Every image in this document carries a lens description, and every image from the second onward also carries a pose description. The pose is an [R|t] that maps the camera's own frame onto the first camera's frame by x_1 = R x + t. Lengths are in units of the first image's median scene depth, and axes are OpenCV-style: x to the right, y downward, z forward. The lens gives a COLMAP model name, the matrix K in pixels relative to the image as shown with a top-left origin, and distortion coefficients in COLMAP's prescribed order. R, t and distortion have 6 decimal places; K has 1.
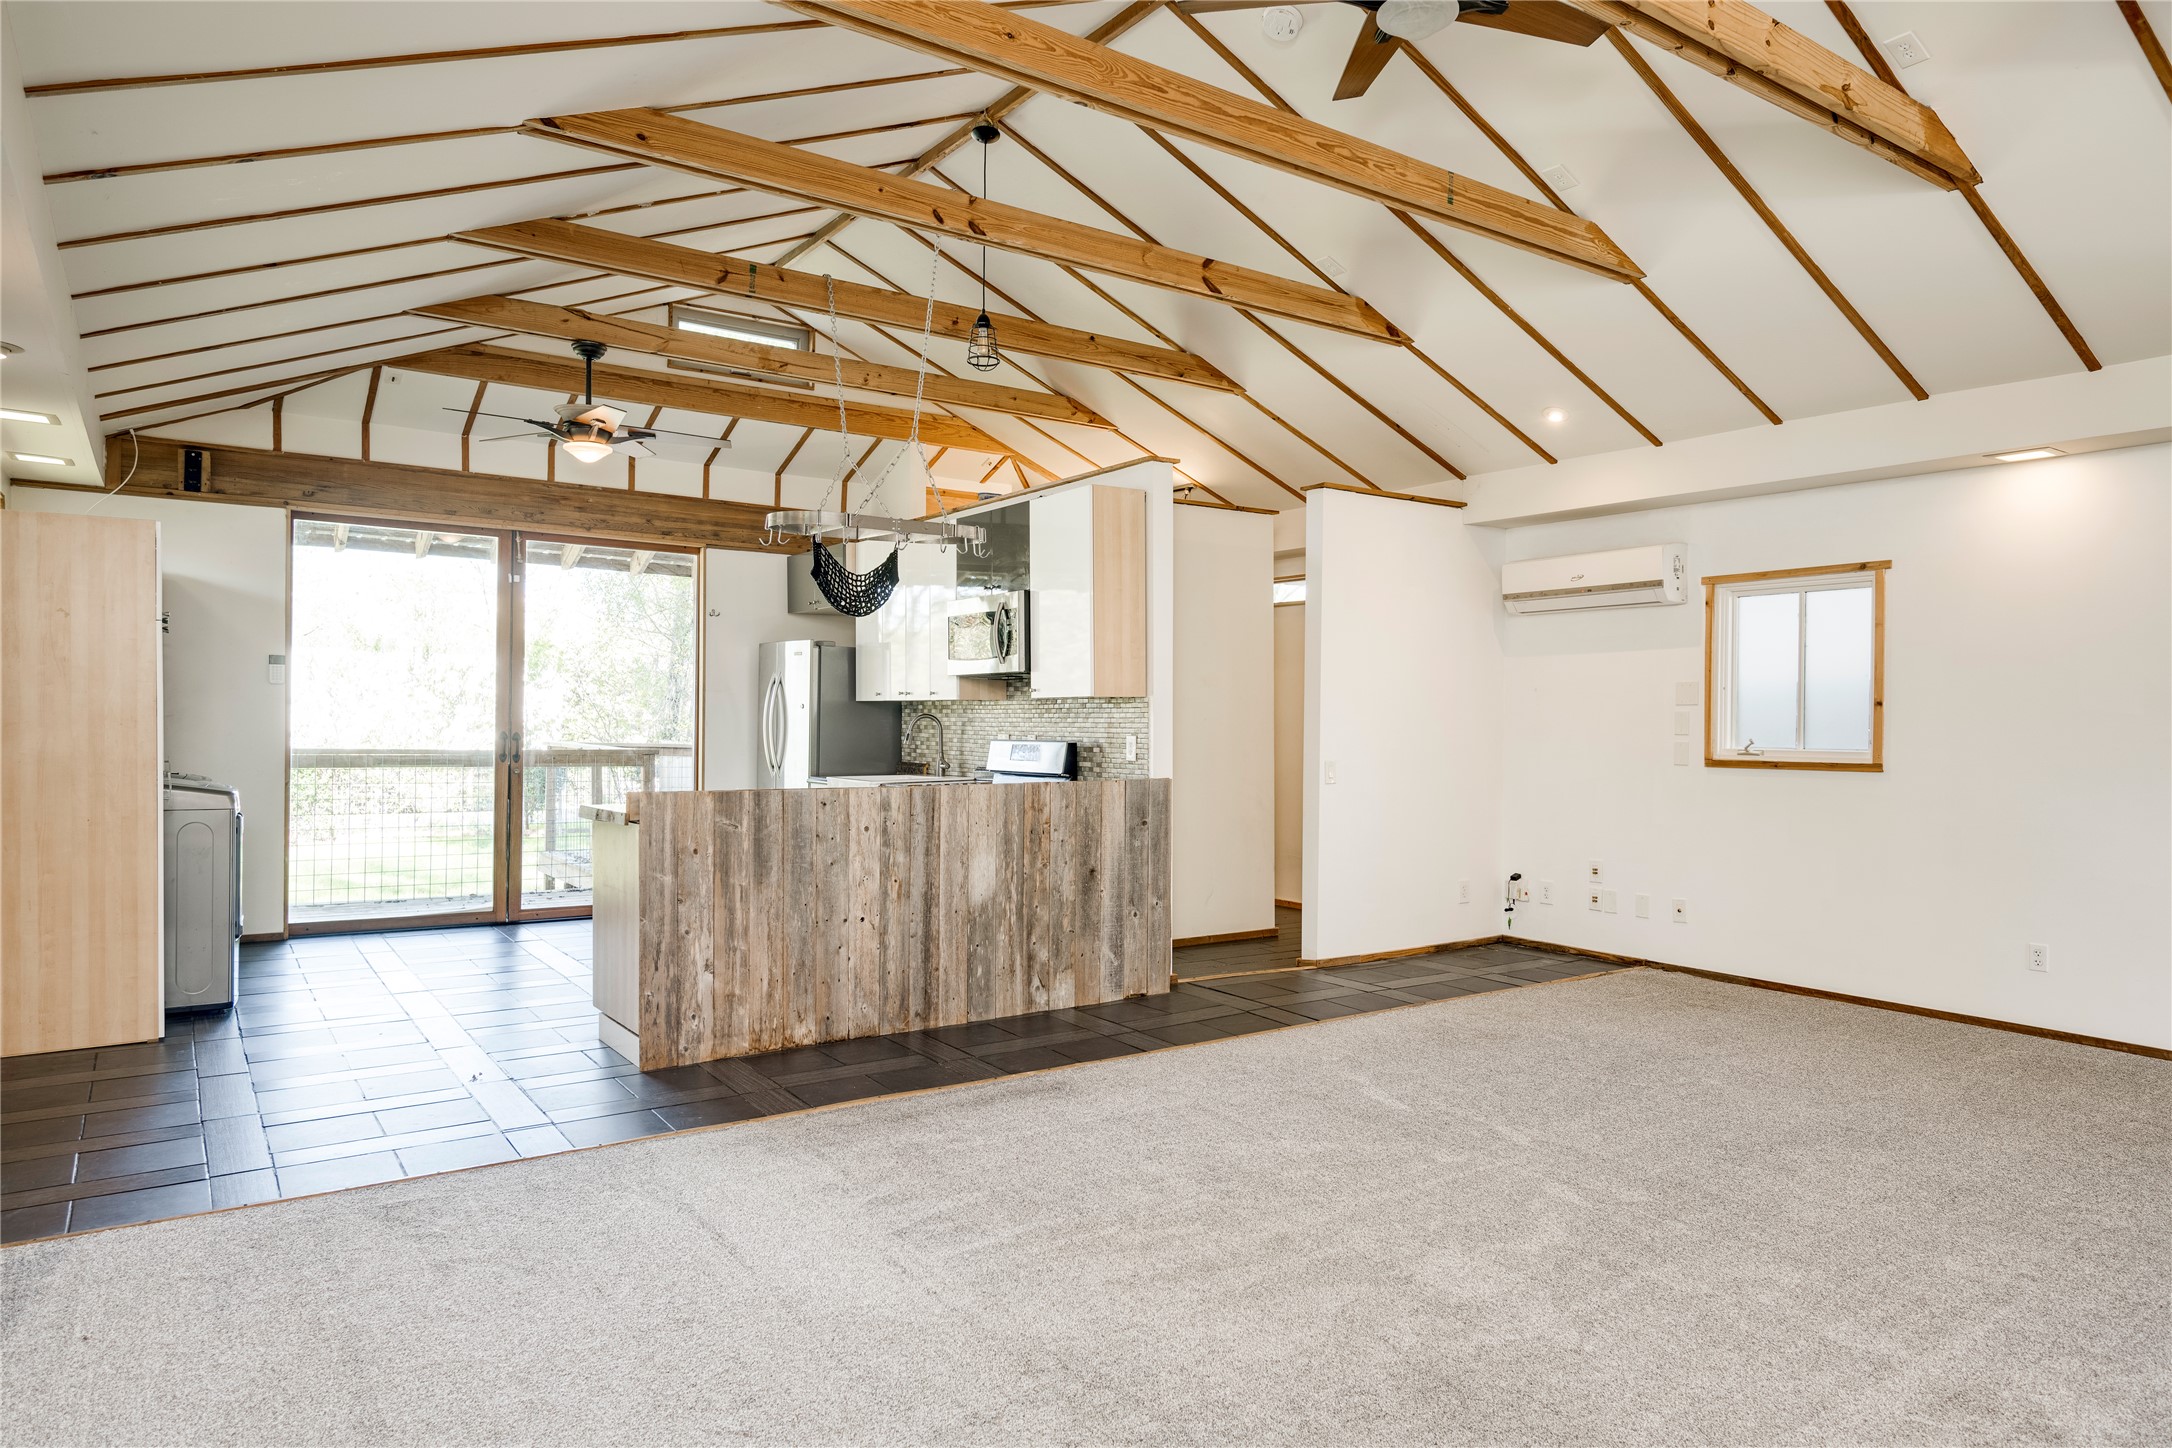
lens RADIAL K [[1336.7, 0, 1087.6], [0, 1336.7, 725.0], [0, 0, 1]] dist [0.003140, 0.000341]
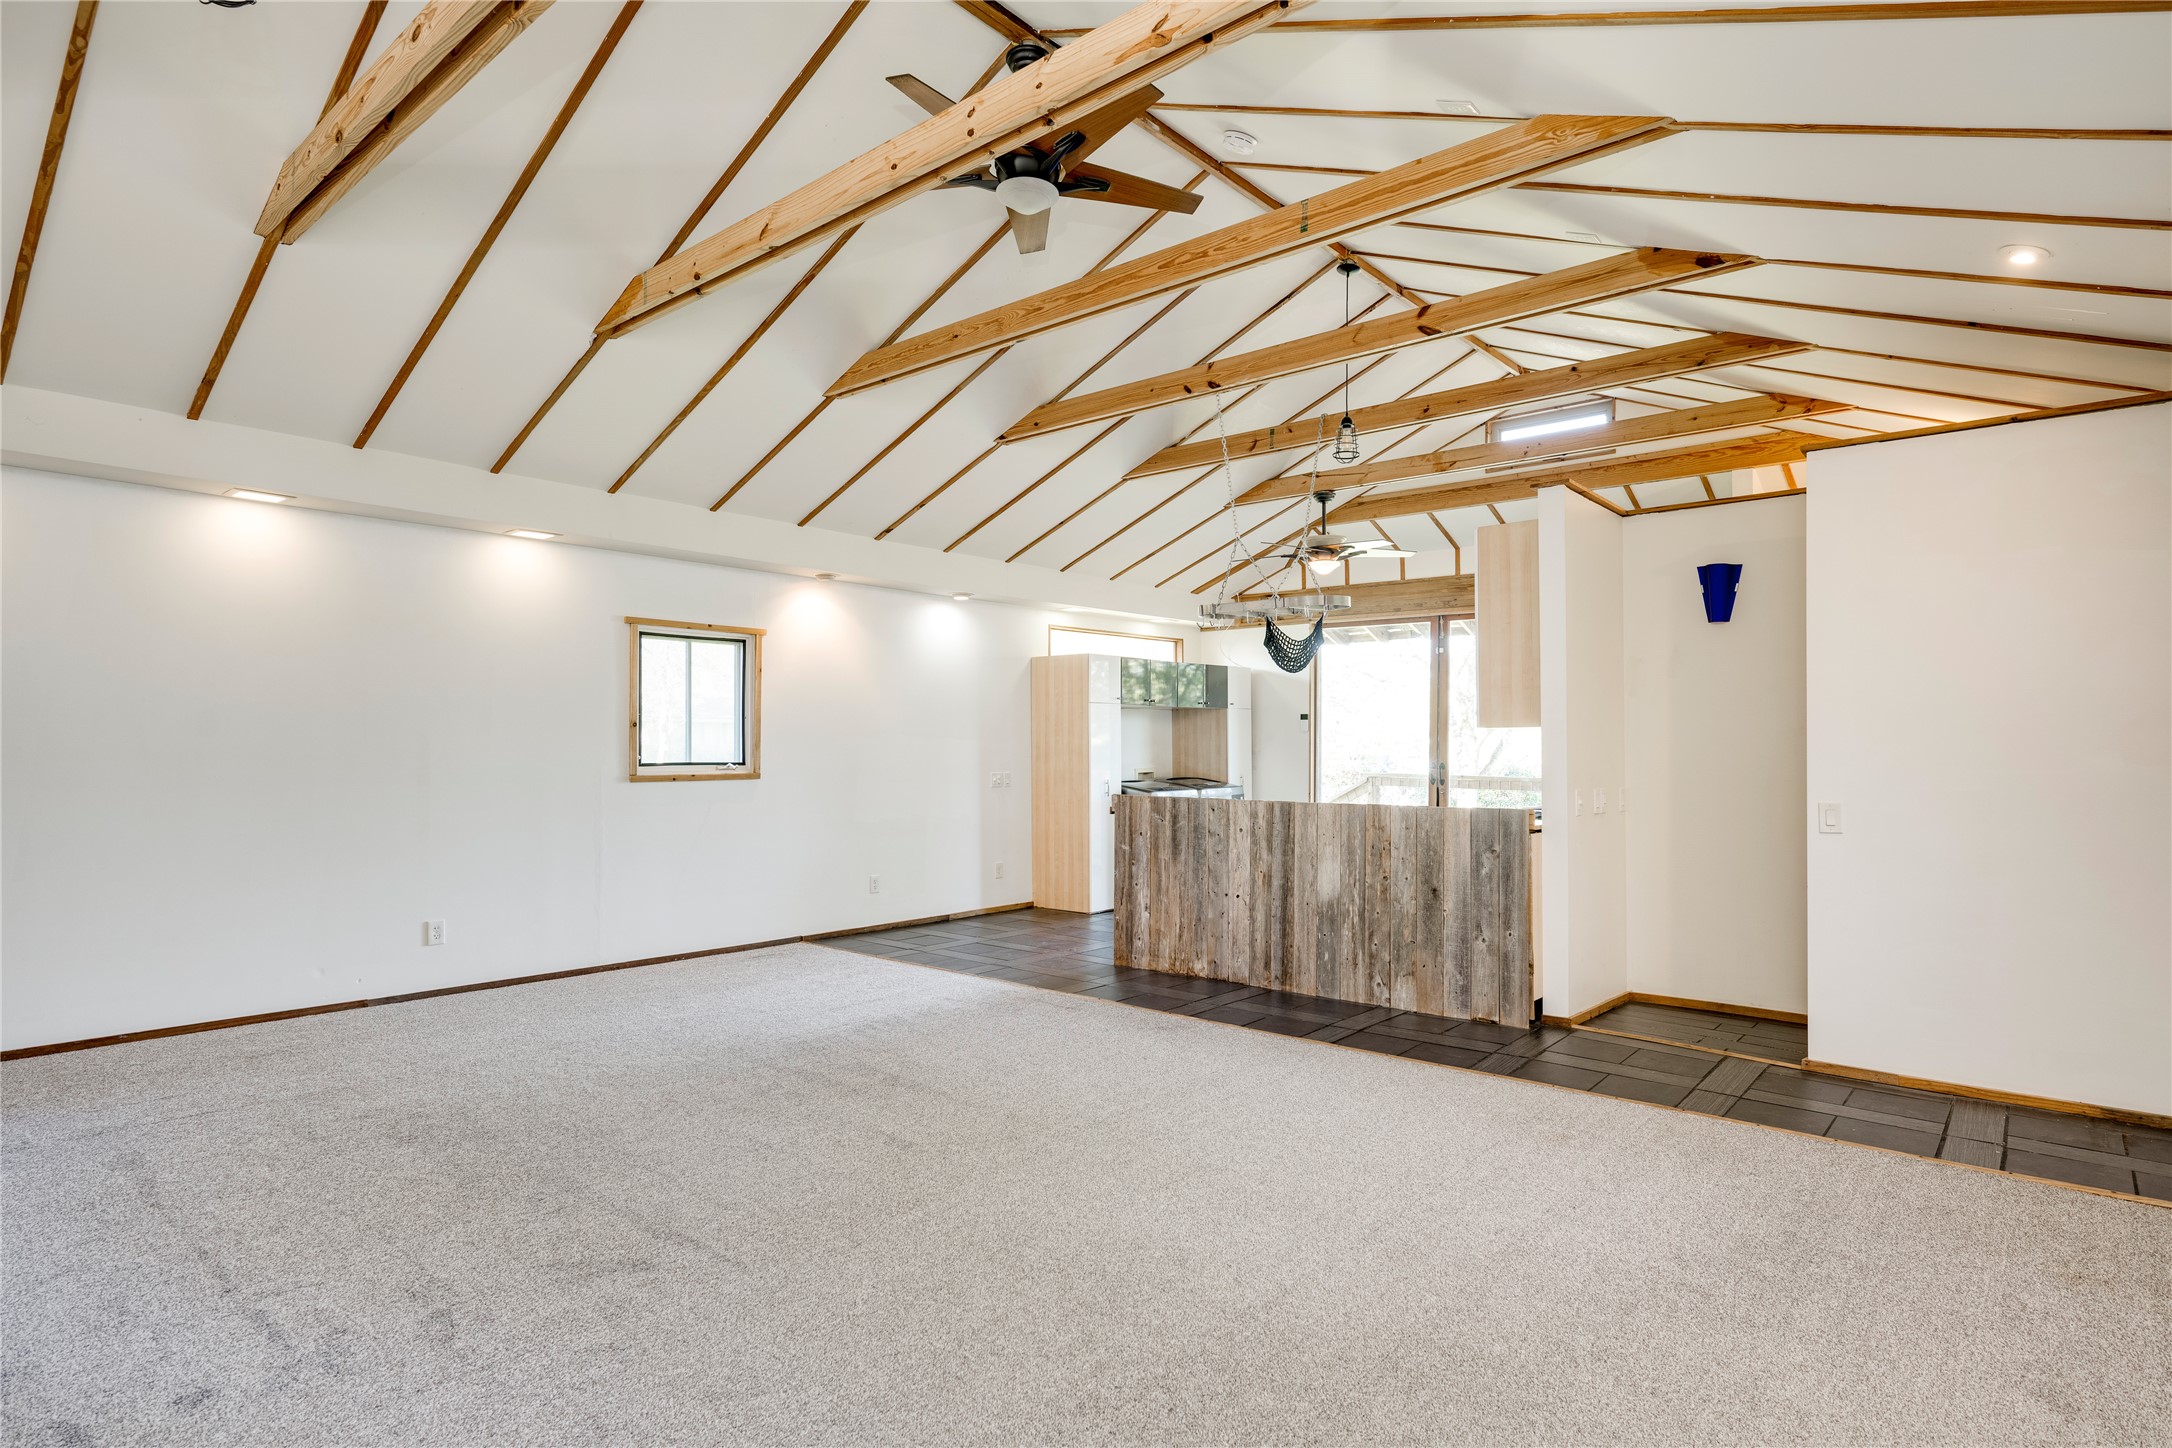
lens RADIAL K [[1124.8, 0, 1088.2], [0, 1124.8, 725.9], [0, 0, 1]] dist [0.000110, 0.000514]
pose [[0.253410, -0.026284, -0.967002, 0.873122], [-0.007523, 0.999547, -0.029140, 0.005790], [0.967330, 0.014659, 0.253097, 0.535094]]
